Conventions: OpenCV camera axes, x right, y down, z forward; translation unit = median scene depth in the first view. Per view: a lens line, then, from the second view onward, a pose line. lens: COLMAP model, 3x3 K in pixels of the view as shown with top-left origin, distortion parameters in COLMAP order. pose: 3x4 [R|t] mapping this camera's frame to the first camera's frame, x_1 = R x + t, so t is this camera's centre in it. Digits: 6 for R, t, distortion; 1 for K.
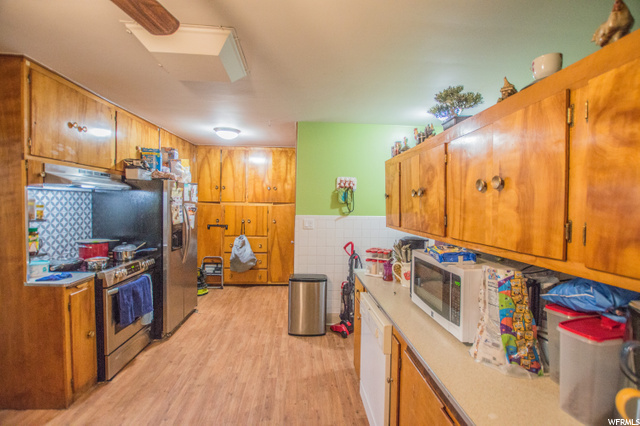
lens RADIAL K [[284.9, 0, 321.8], [0, 284.9, 212.6], [0, 0, 1]] dist [-0.034300, 0.005032]
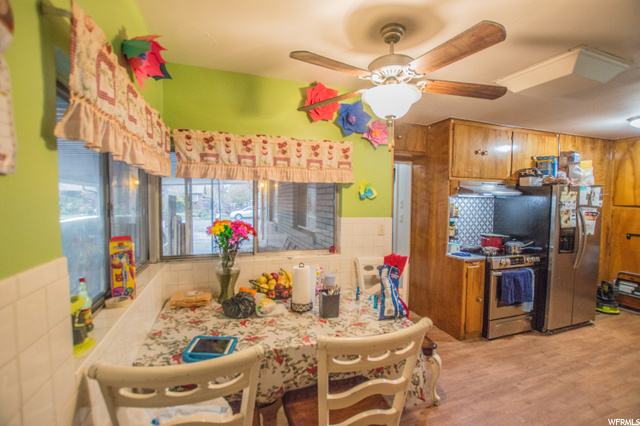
lens RADIAL K [[284.9, 0, 320.4], [0, 284.9, 213.1], [0, 0, 1]] dist [-0.034300, 0.005032]
pose [[0.251500, 0.027359, -0.967471, 0.304562], [-0.037275, 0.999133, 0.018565, 0.003909], [0.967139, 0.031393, 0.252302, -0.141969]]
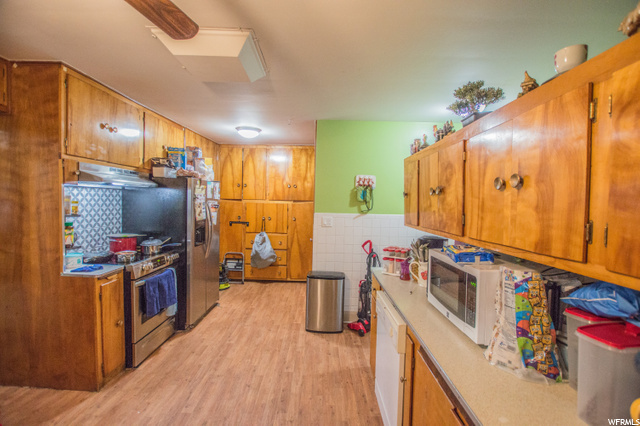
lens RADIAL K [[284.9, 0, 321.7], [0, 284.9, 212.7], [0, 0, 1]] dist [-0.034300, 0.005032]
pose [[0.997148, 0.009629, -0.074849, 0.014393], [-0.009086, 0.999930, 0.007592, 0.000776], [0.074917, -0.006890, 0.997166, -0.005183]]
